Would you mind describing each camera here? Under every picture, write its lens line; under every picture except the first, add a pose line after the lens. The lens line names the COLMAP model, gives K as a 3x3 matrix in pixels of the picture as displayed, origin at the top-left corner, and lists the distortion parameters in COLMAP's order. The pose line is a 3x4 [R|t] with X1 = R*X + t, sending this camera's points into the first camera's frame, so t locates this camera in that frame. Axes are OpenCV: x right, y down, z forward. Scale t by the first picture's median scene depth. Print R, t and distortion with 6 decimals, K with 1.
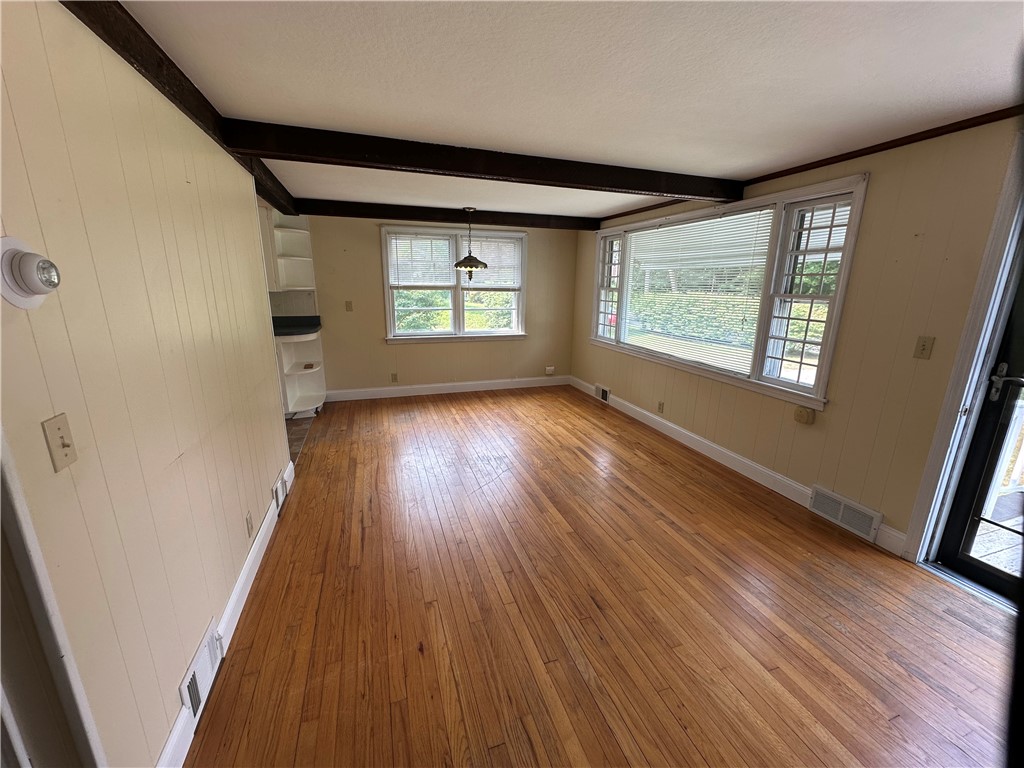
lens RADIAL K [[407.4, 0, 508.8], [0, 407.4, 384.7], [0, 0, 1]] dist [-0.005794, 0.001873]
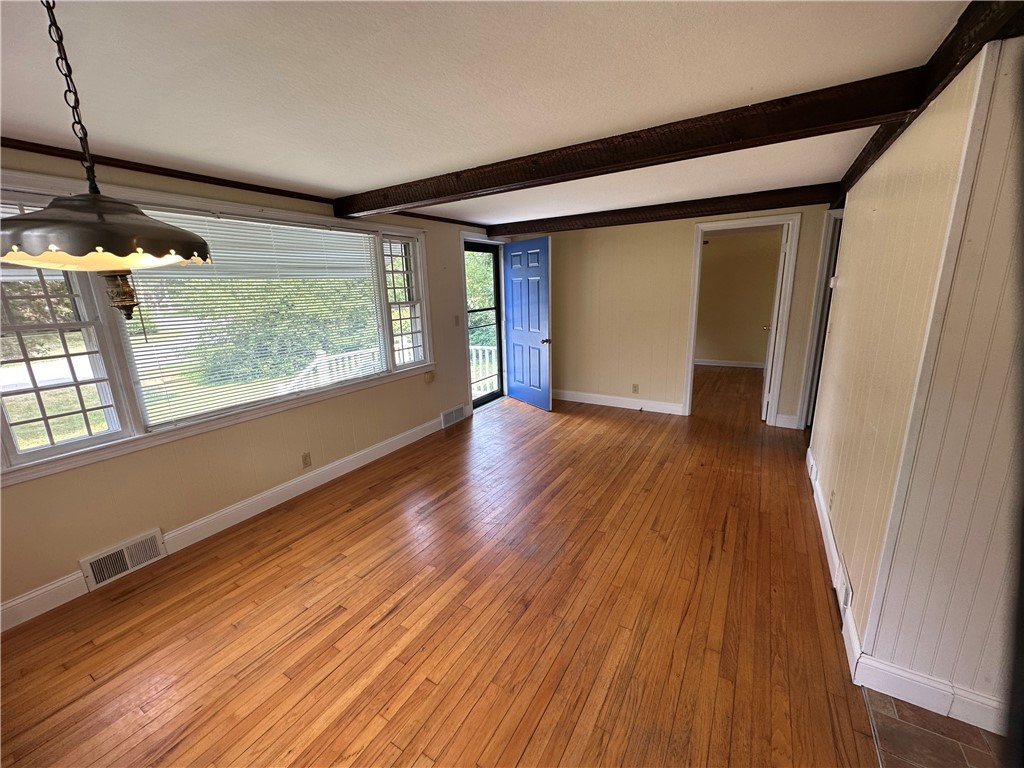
lens RADIAL K [[407.4, 0, 513.7], [0, 407.4, 383.3], [0, 0, 1]] dist [-0.005794, 0.001873]
pose [[-0.652525, -0.167189, 0.739093, -0.387982], [0.208470, 0.898113, 0.387213, -0.265422], [-0.728527, 0.406745, -0.551187, 0.986794]]
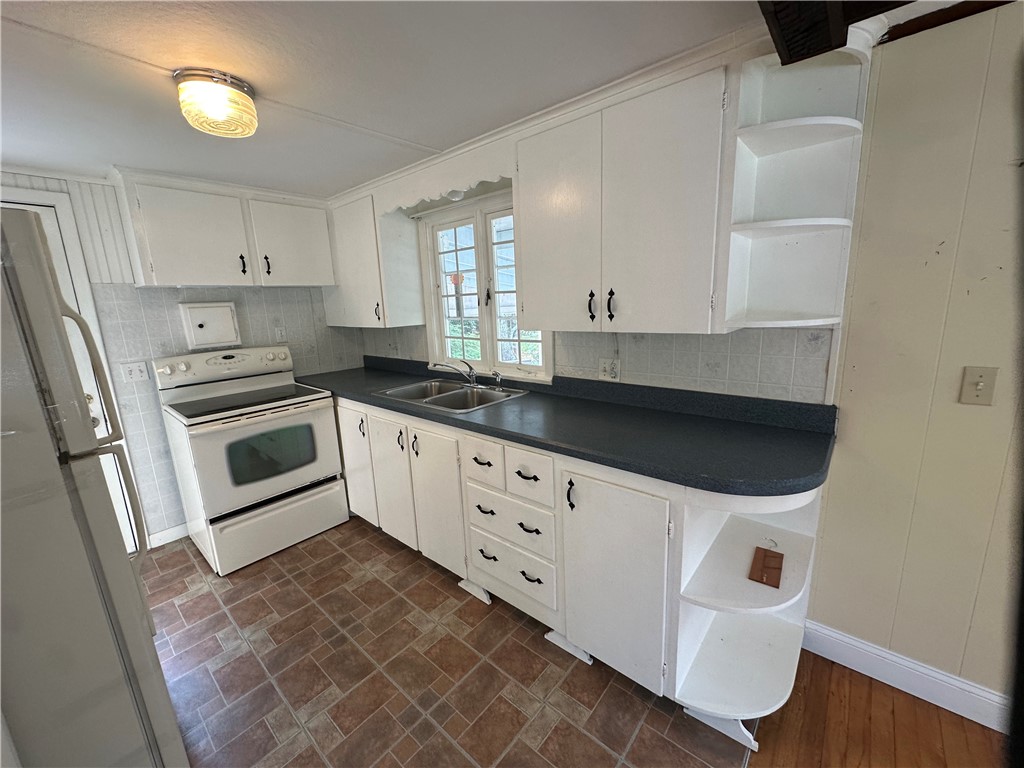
lens RADIAL K [[407.4, 0, 511.7], [0, 407.4, 382.0], [0, 0, 1]] dist [-0.005794, 0.001873]
pose [[0.514538, 0.135525, -0.846690, -0.349917], [-0.164309, 0.984716, 0.057766, -0.173110], [0.841578, 0.109396, 0.528942, 0.657771]]
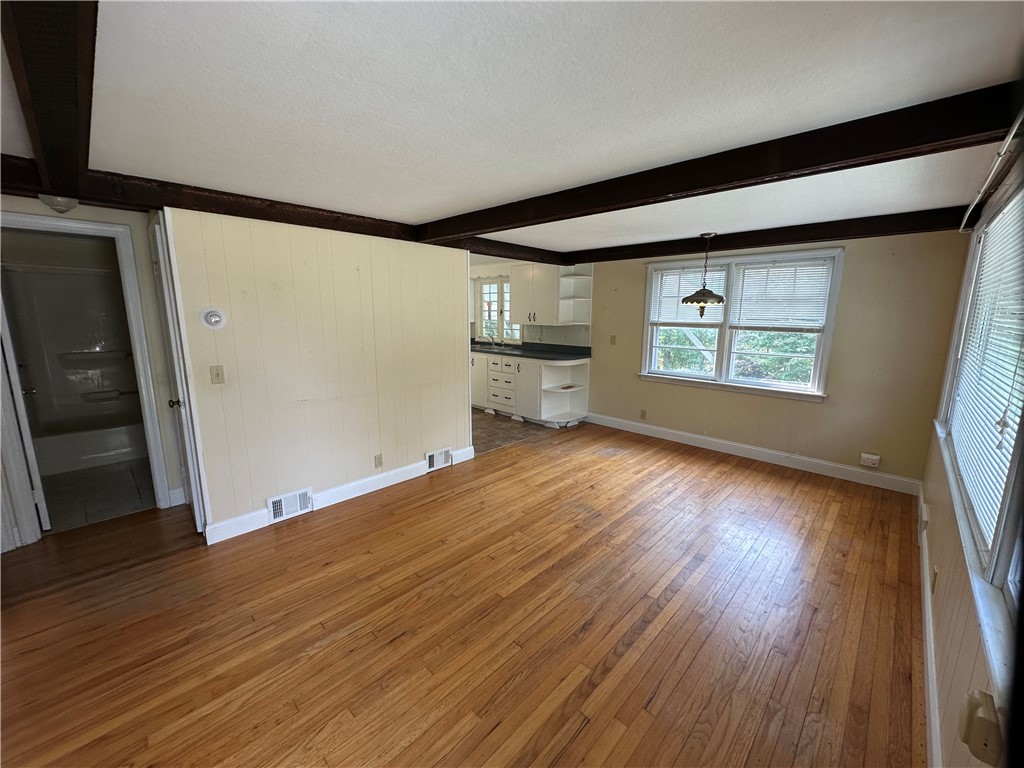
lens RADIAL K [[407.4, 0, 510.8], [0, 407.4, 383.0], [0, 0, 1]] dist [-0.005794, 0.001873]
pose [[0.461723, 0.144707, -0.875141, 0.482465], [-0.216250, 0.975198, 0.047159, -0.078778], [0.860261, 0.167475, 0.481564, 0.278969]]
